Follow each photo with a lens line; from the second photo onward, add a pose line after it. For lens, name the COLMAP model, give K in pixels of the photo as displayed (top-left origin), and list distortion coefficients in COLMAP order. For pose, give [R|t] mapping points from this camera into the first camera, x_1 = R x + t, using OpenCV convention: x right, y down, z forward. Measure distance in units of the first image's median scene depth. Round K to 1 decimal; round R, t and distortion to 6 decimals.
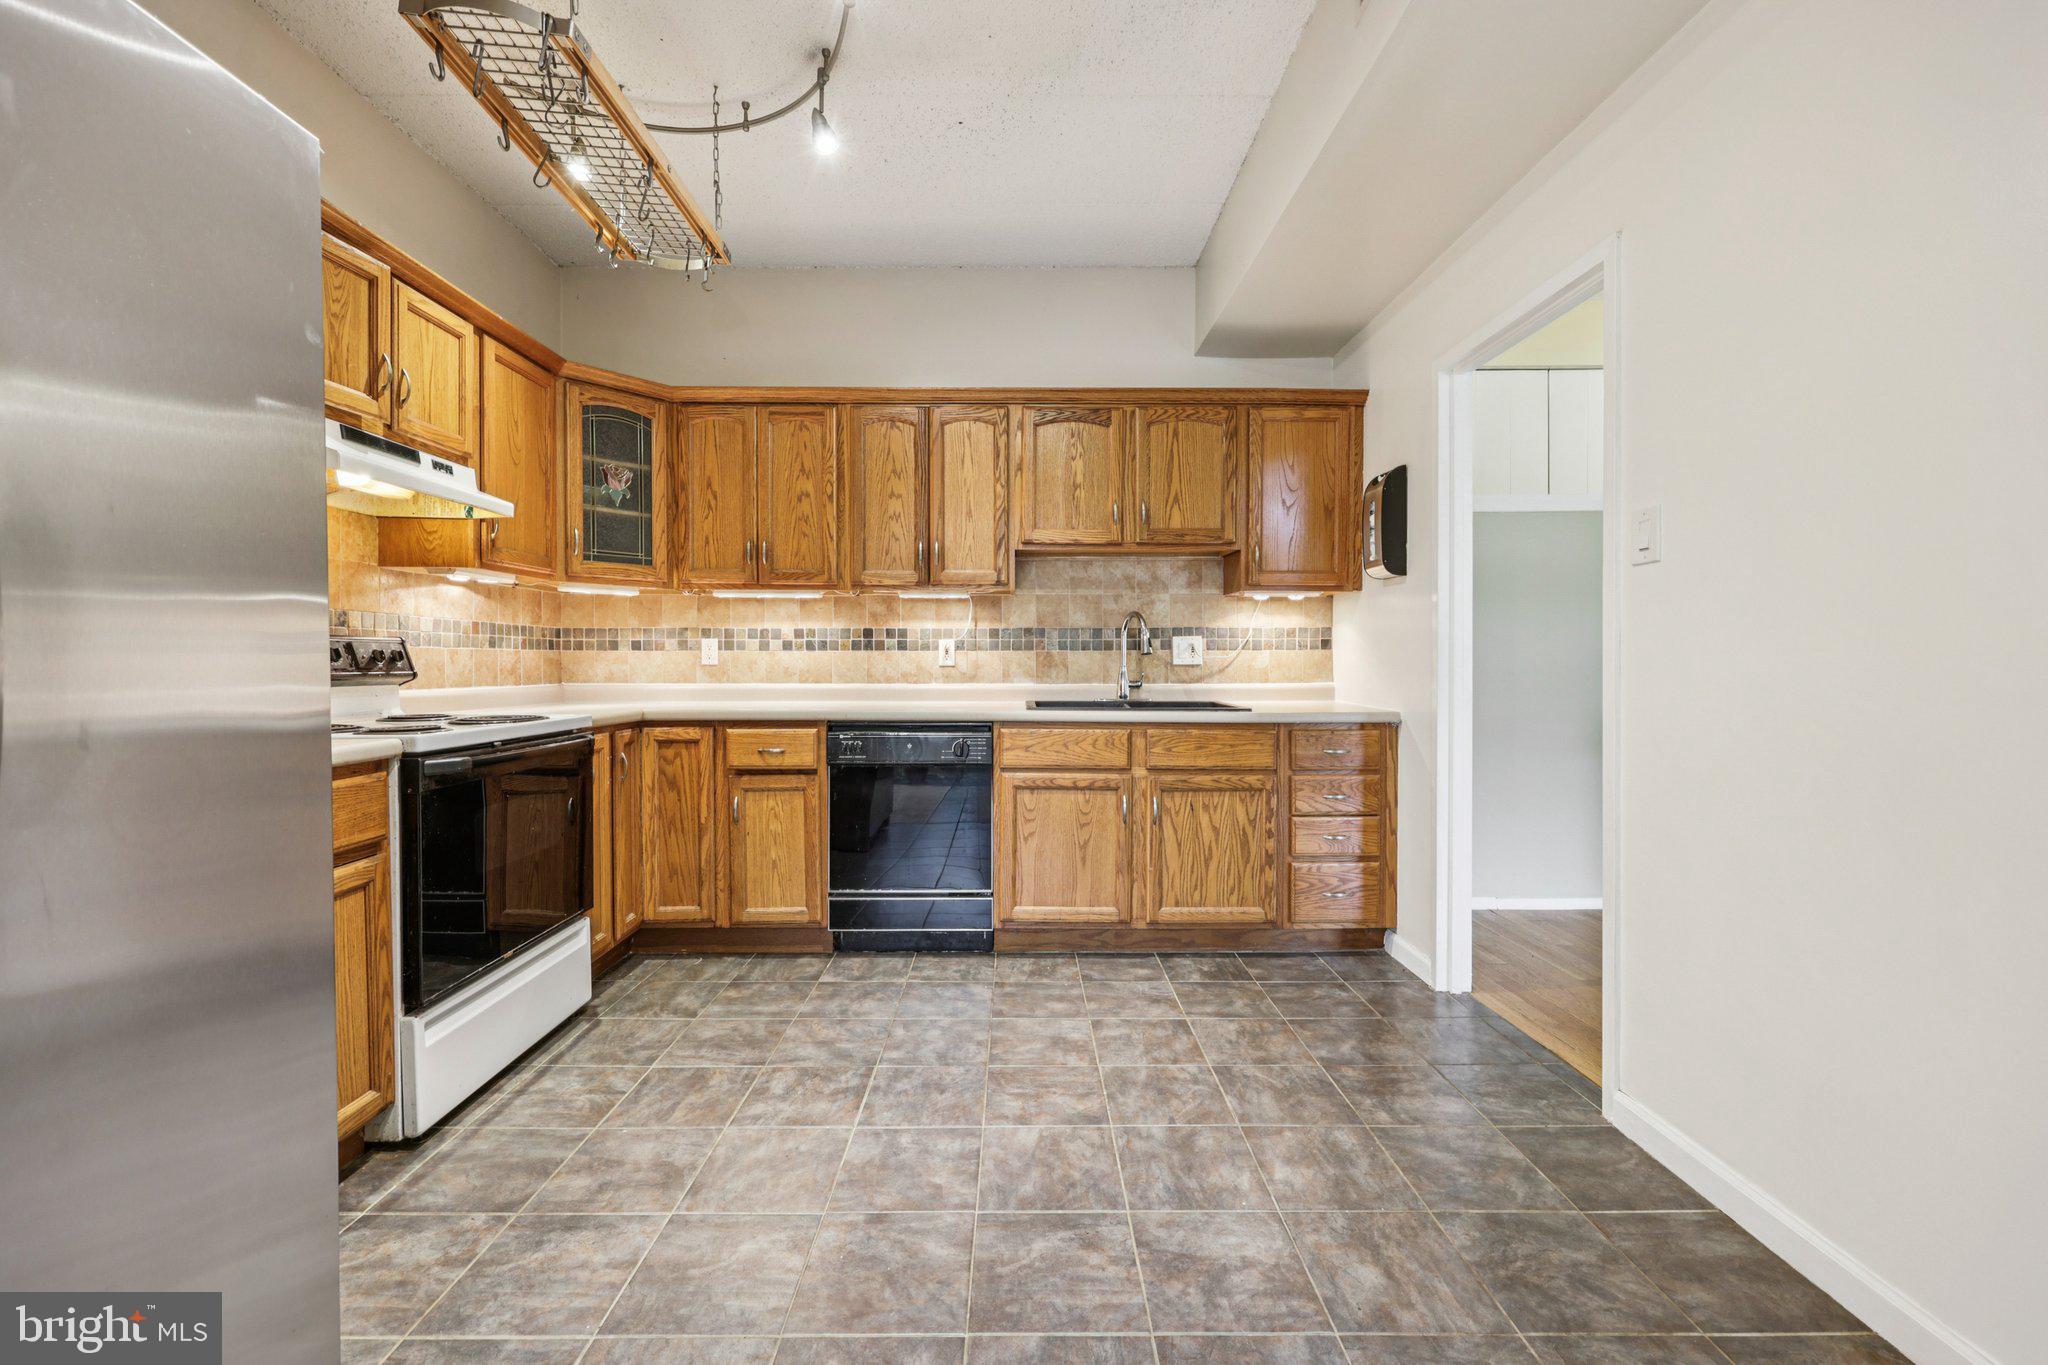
lens RADIAL K [[834.1, 0, 1040.1], [0, 834.1, 673.9], [0, 0, 1]] dist [0.001587, 0.000346]
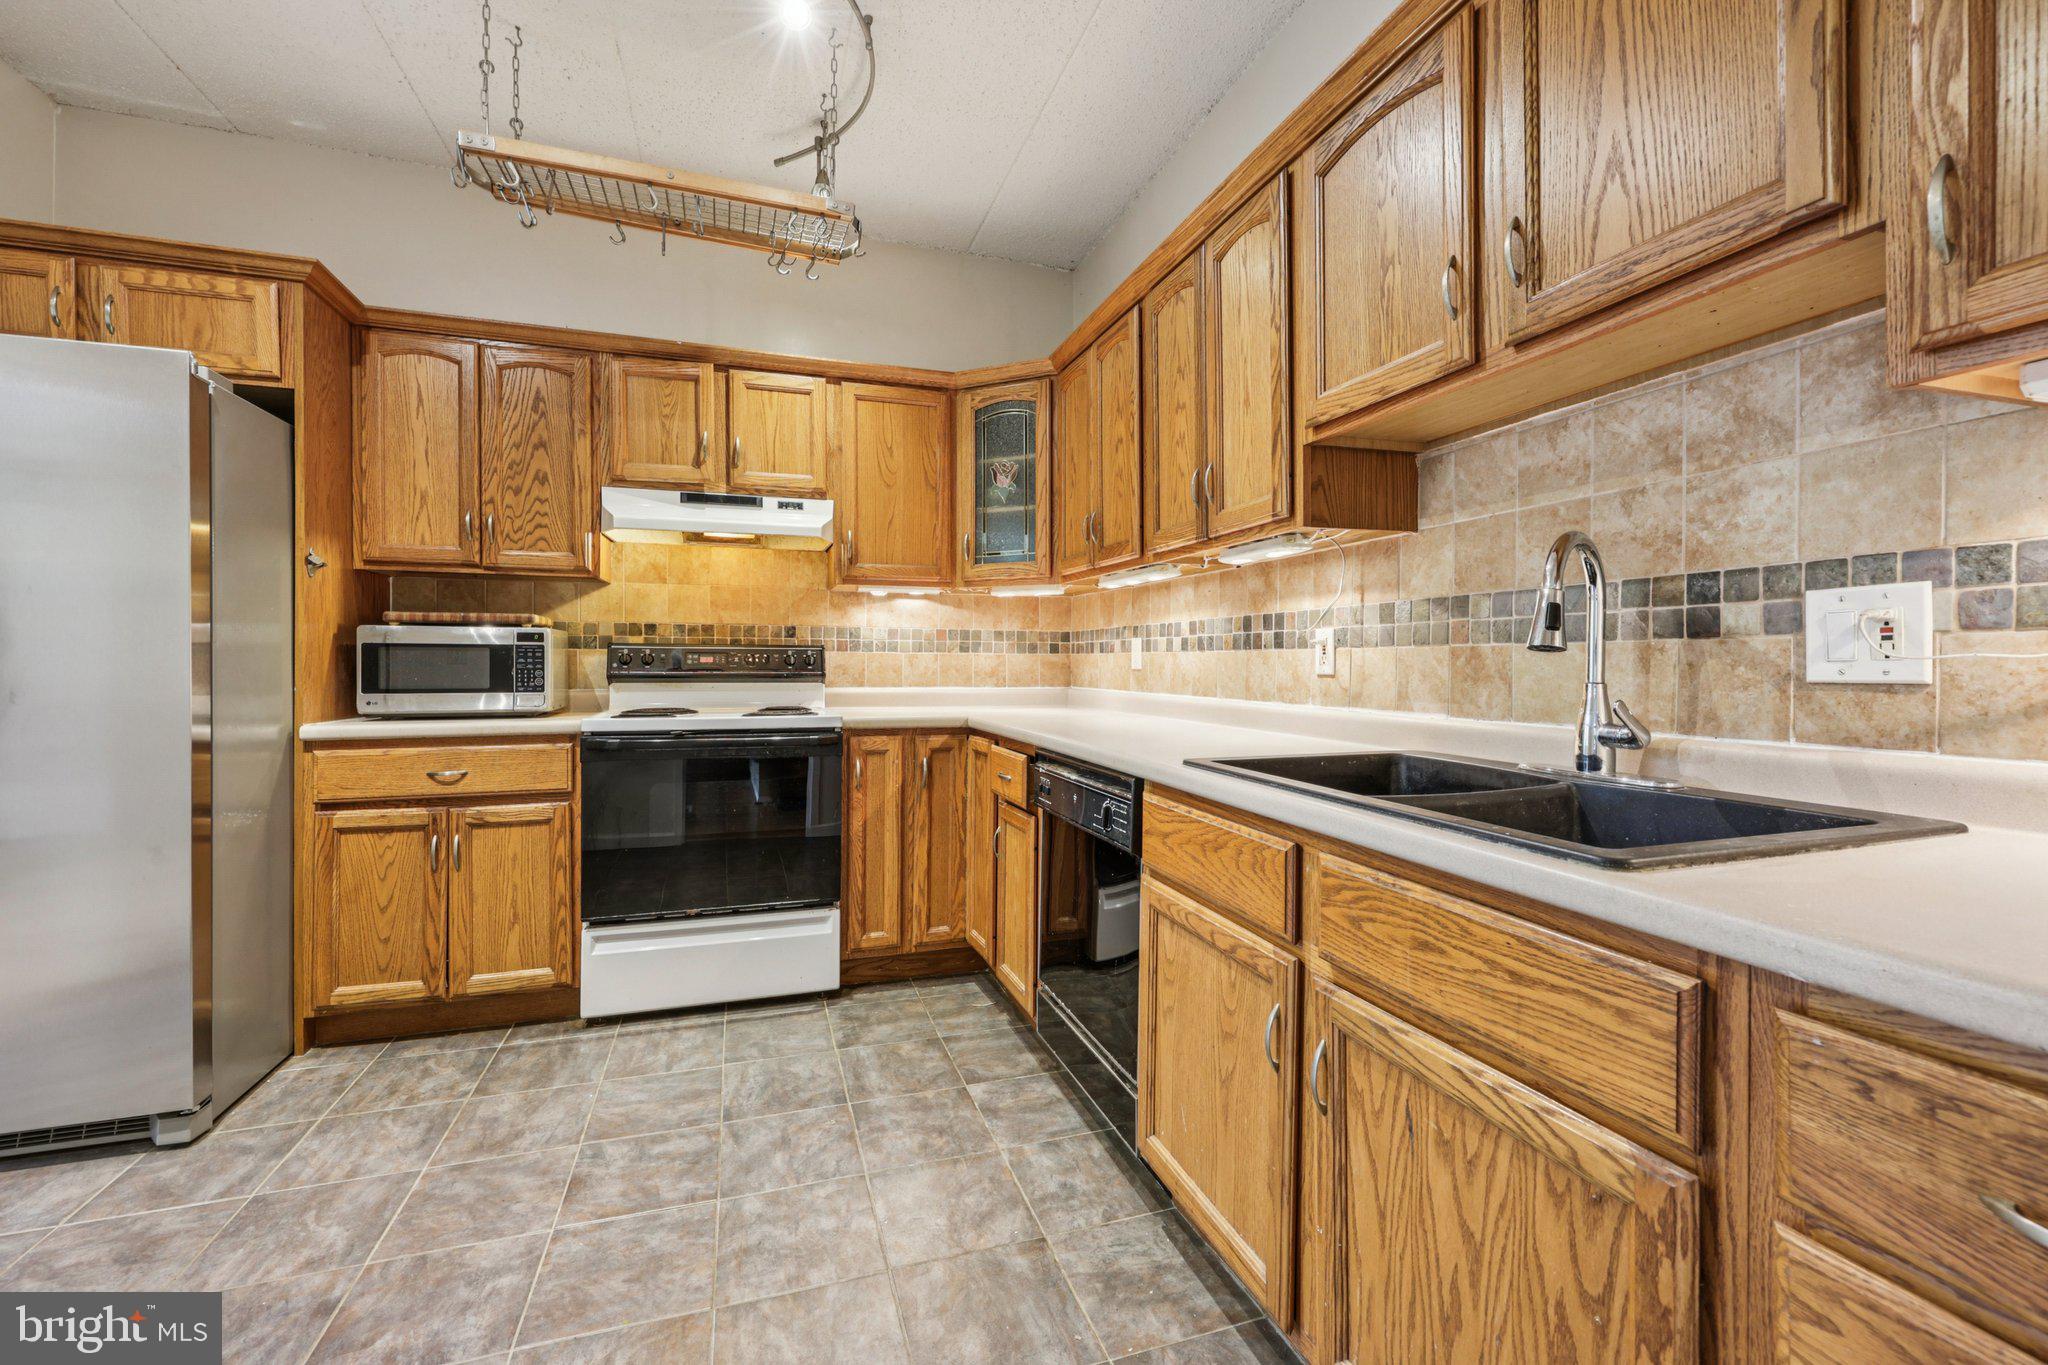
lens RADIAL K [[834.1, 0, 953.6], [0, 834.1, 671.0], [0, 0, 1]] dist [0.001587, 0.000346]
pose [[0.287667, 0.010835, -0.957669, 0.431310], [-0.017803, 0.999824, 0.005964, -0.013604], [0.957565, 0.015334, 0.287809, 0.722132]]
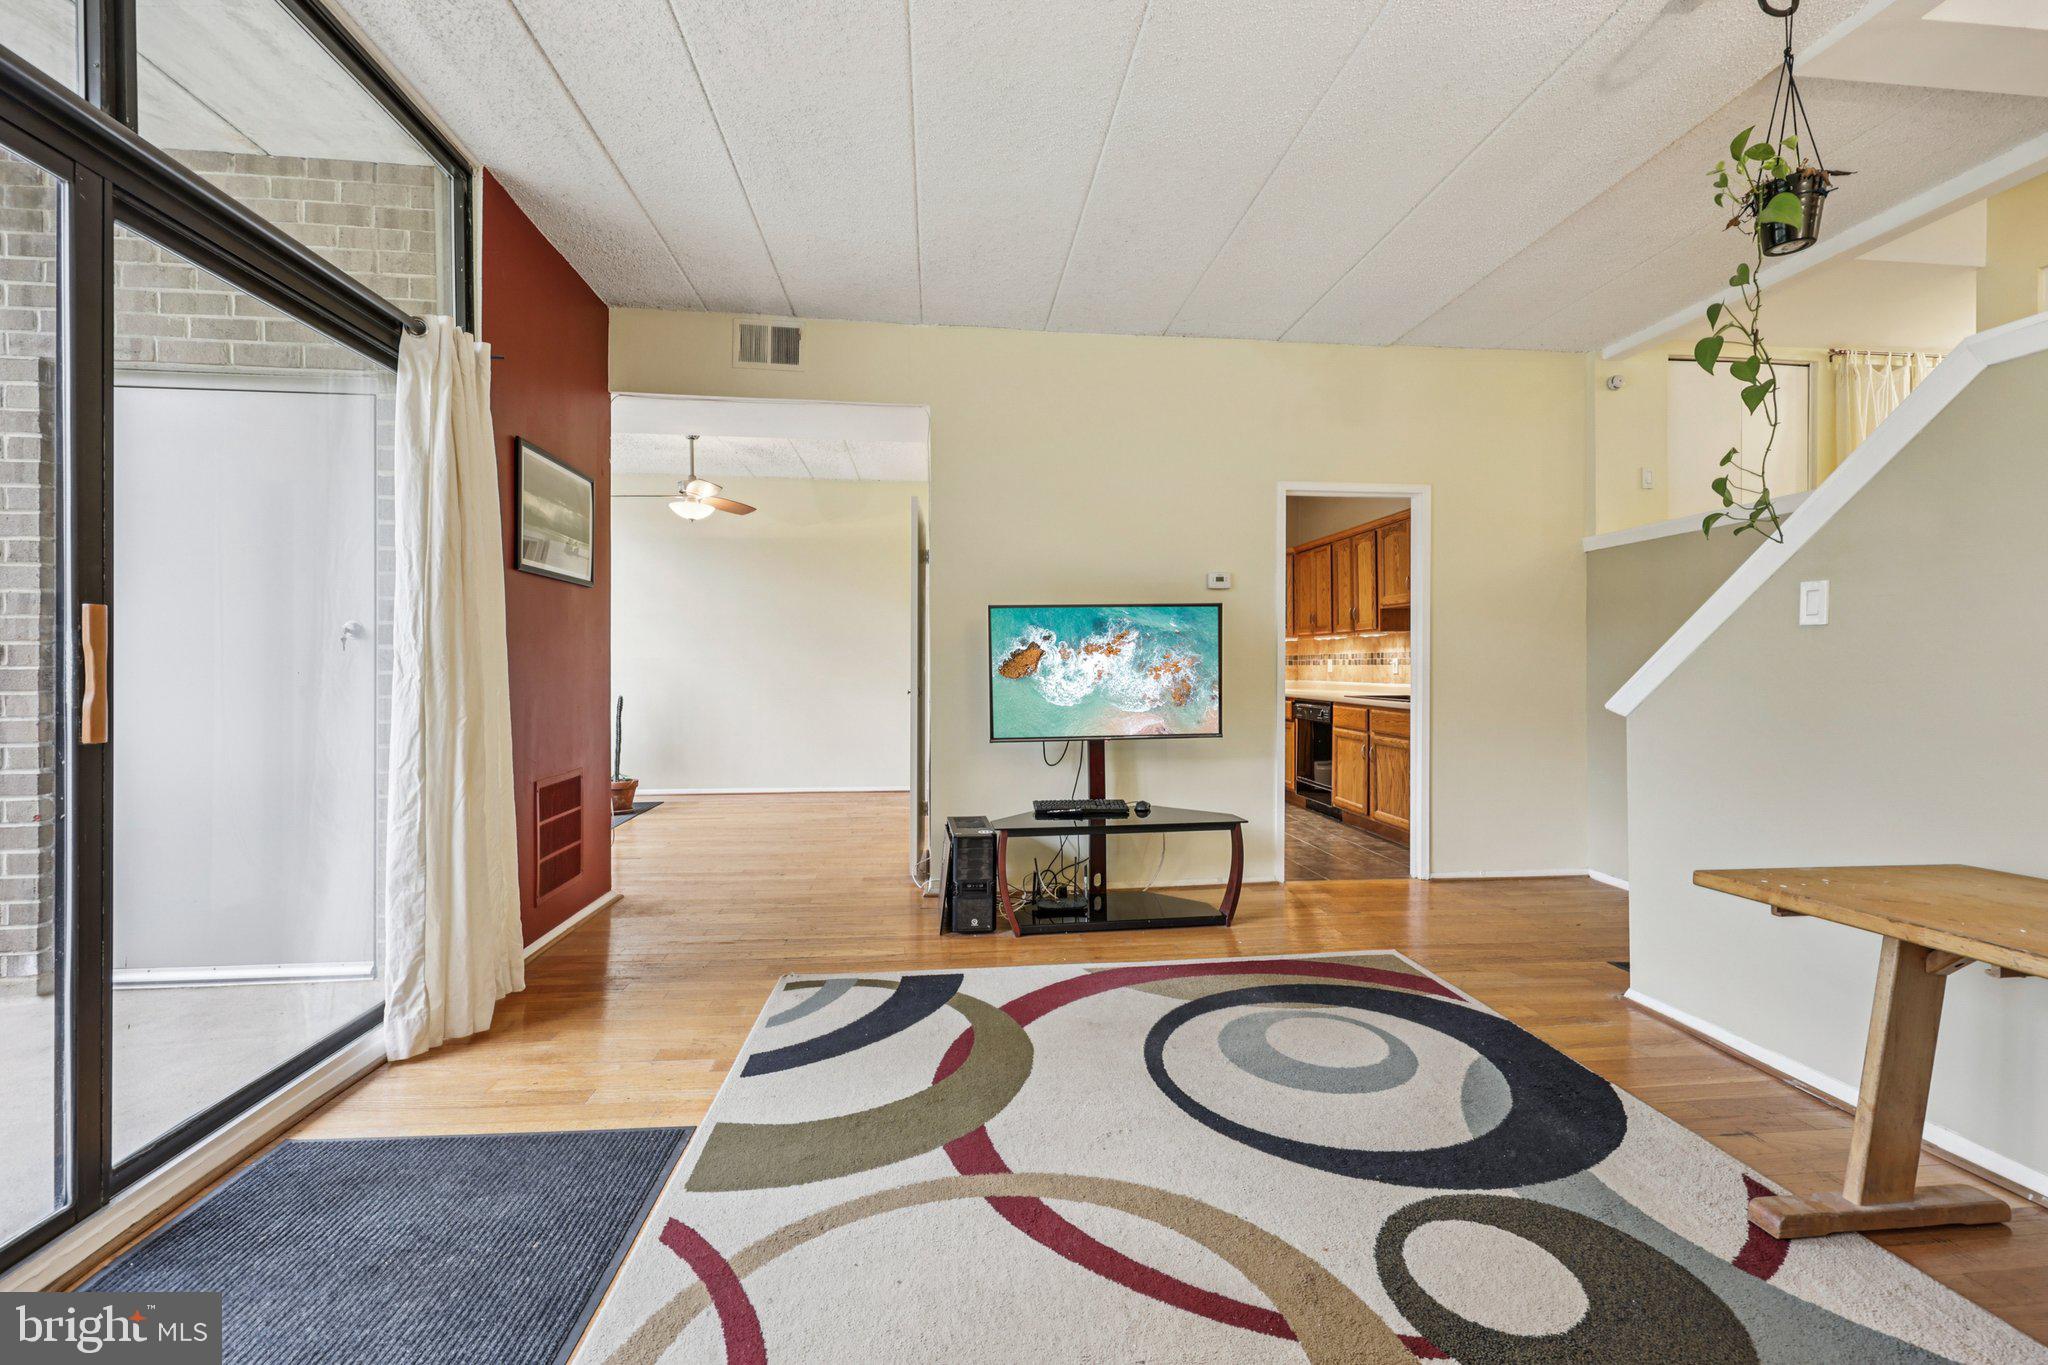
lens RADIAL K [[834.1, 0, 978.8], [0, 834.1, 673.9], [0, 0, 1]] dist [0.001587, 0.000346]
pose [[0.114313, 0.009097, -0.993403, 1.842534], [-0.012479, 0.999892, 0.007720, -0.014271], [0.993366, 0.011514, 0.114414, -0.078552]]
